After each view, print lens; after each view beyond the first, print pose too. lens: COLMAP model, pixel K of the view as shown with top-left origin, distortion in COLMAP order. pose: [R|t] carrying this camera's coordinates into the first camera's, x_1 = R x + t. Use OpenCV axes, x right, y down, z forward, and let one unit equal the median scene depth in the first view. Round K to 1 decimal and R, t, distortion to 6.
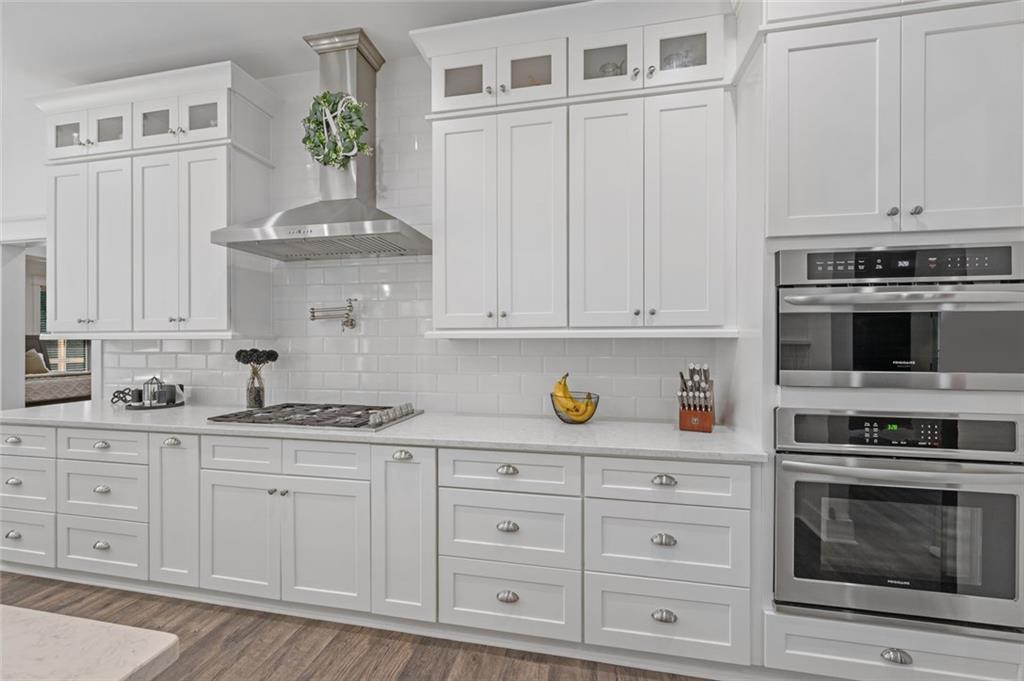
lens RADIAL K [[409.3, 0, 518.2], [0, 409.3, 342.4], [0, 0, 1]] dist [-0.000764, -0.000130]
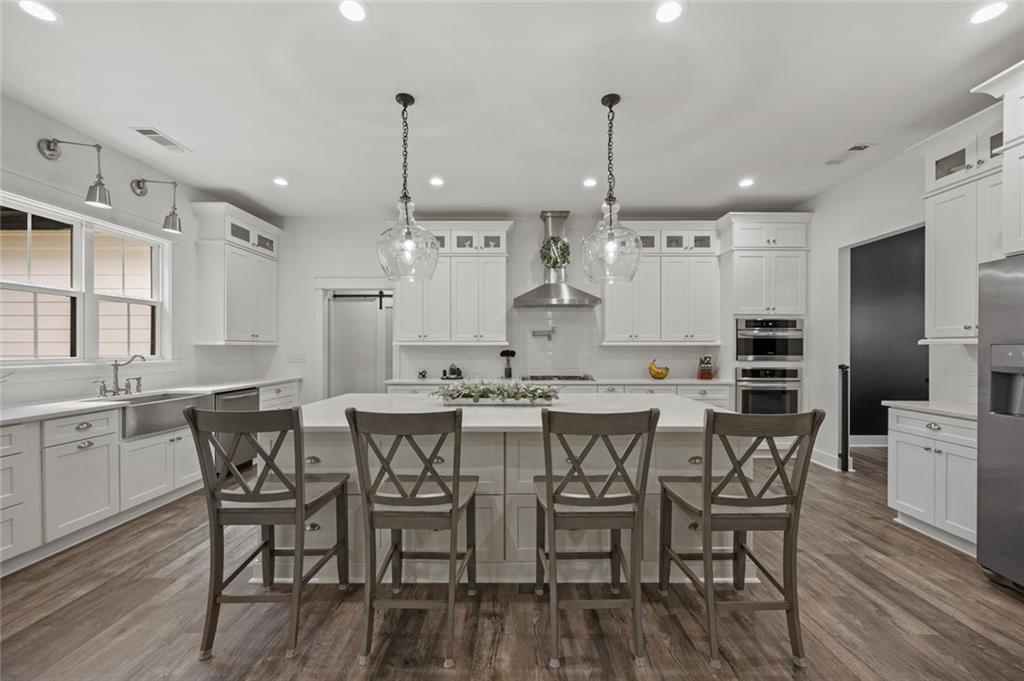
lens RADIAL K [[403.1, 0, 518.9], [0, 403.1, 348.5], [0, 0, 1]] dist [0.001010, 0.000017]
pose [[0.979562, 0.000257, 0.201145, -1.370452], [-0.001191, 0.999989, 0.004520, -0.001548], [-0.201141, -0.004667, 0.979551, -1.435105]]
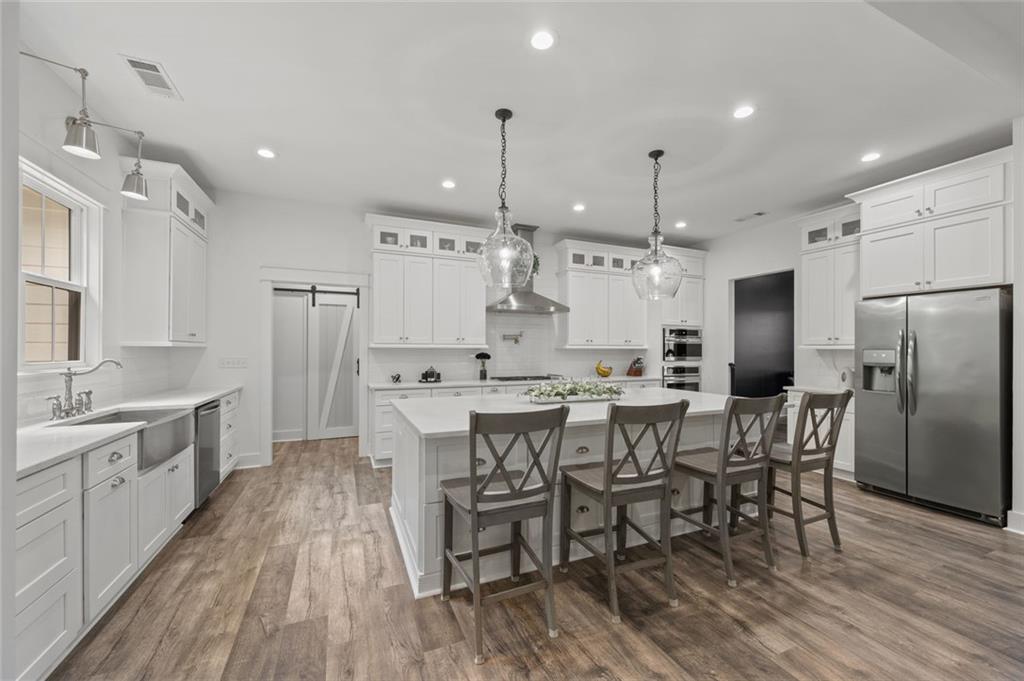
lens RADIAL K [[403.1, 0, 518.9], [0, 403.1, 348.5], [0, 0, 1]] dist [0.001010, 0.000017]
pose [[0.815140, 0.004826, 0.579244, -2.364979], [-0.004367, 0.999988, -0.002186, -0.003171], [-0.579247, -0.000748, 0.815151, -1.189664]]
